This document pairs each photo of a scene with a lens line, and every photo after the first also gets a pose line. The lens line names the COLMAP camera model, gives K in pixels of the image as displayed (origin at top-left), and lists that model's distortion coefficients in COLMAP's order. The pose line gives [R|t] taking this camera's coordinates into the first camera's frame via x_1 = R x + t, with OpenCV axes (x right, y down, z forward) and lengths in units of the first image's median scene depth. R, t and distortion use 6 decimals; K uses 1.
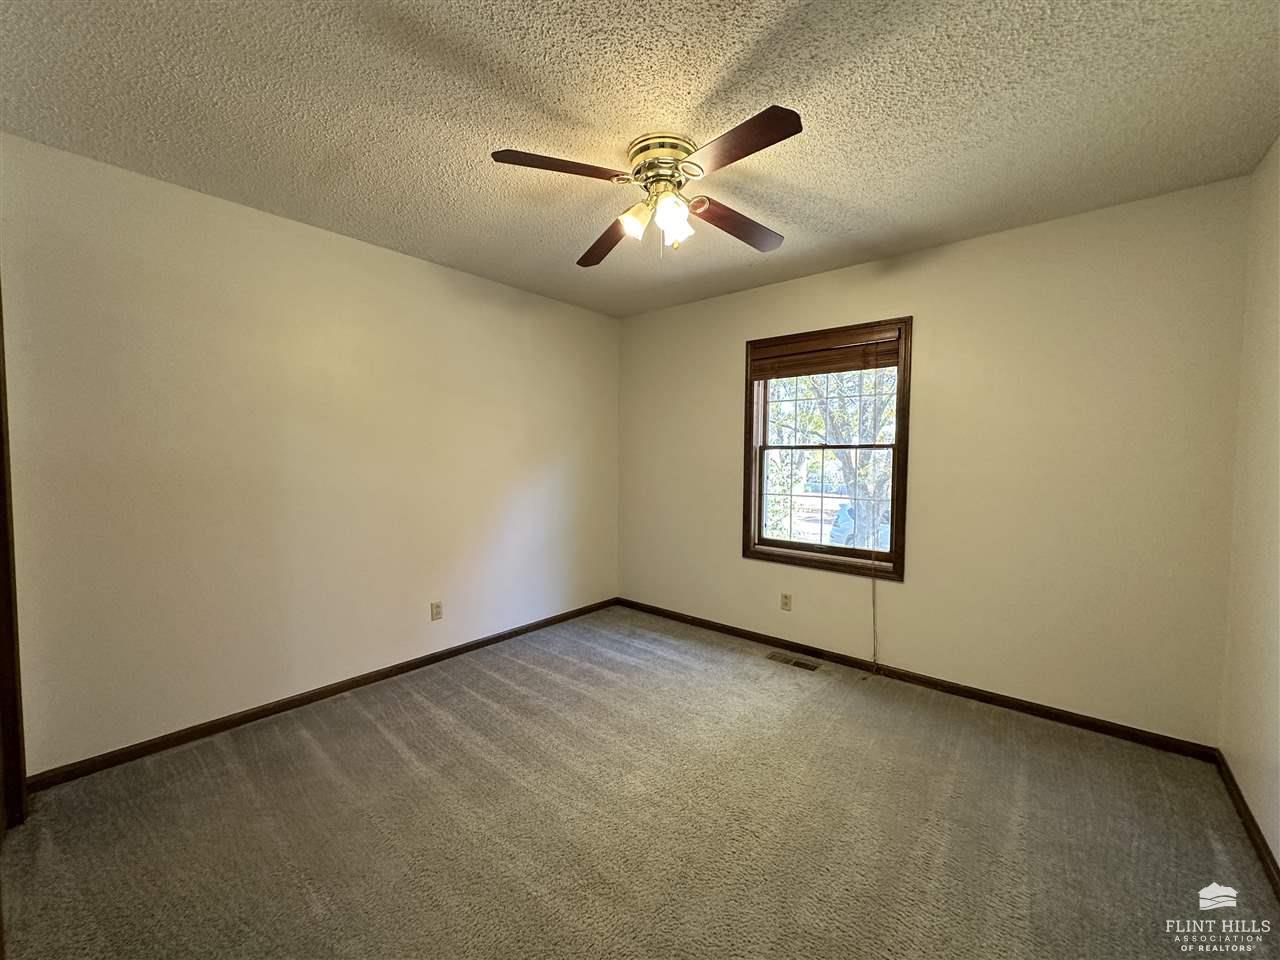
lens RADIAL K [[510.6, 0, 640.0], [0, 510.6, 480.0], [0, 0, 1]] dist [-0.001490, 0.000007]
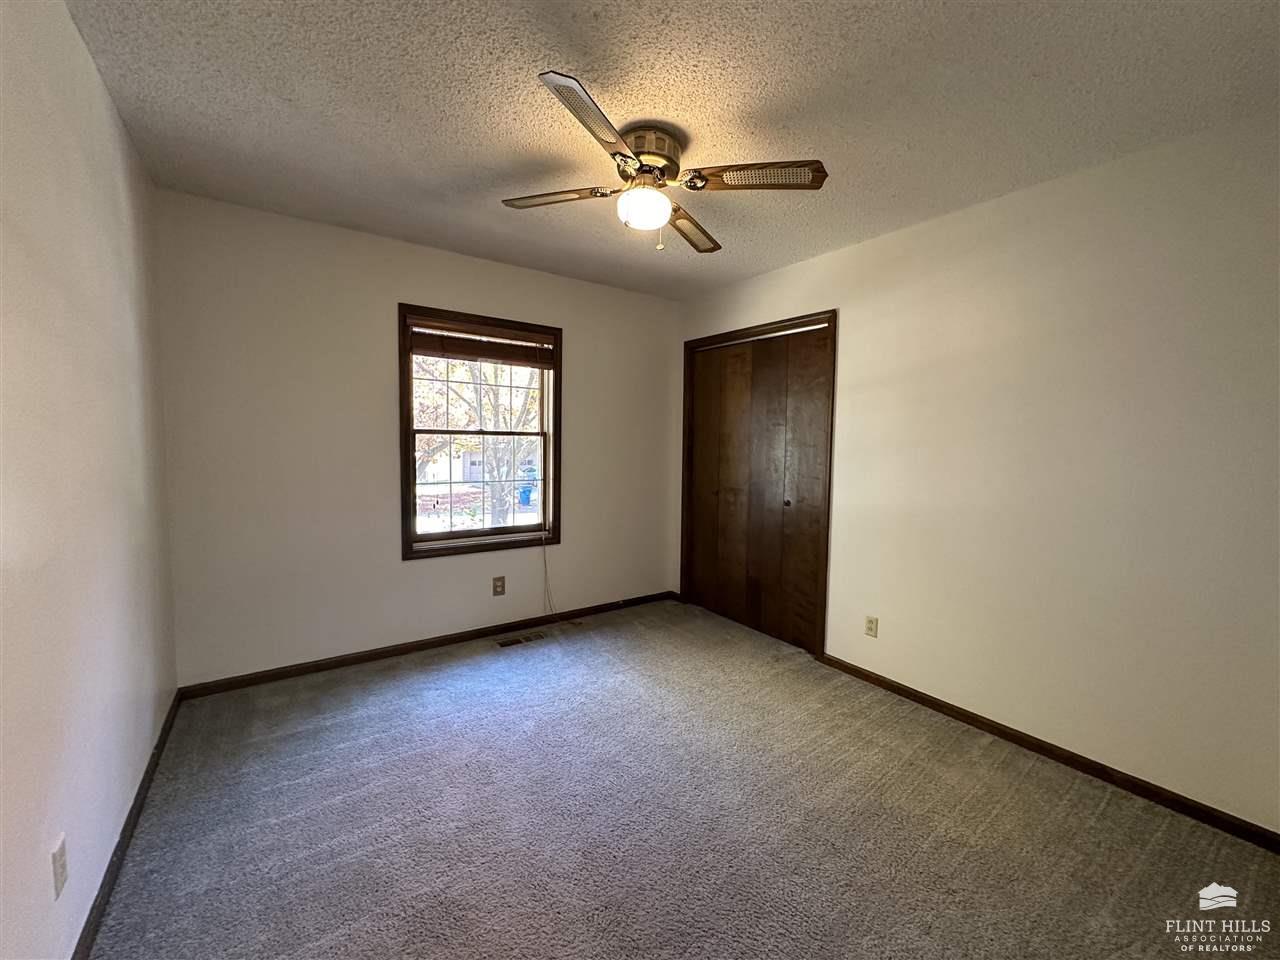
lens RADIAL K [[510.6, 0, 640.0], [0, 510.6, 480.0], [0, 0, 1]] dist [-0.001490, 0.000007]
pose [[0.225916, -0.077403, 0.971067, -0.558109], [0.028030, 0.996942, 0.072944, -0.035429], [-0.973743, 0.010739, 0.227395, 0.453451]]
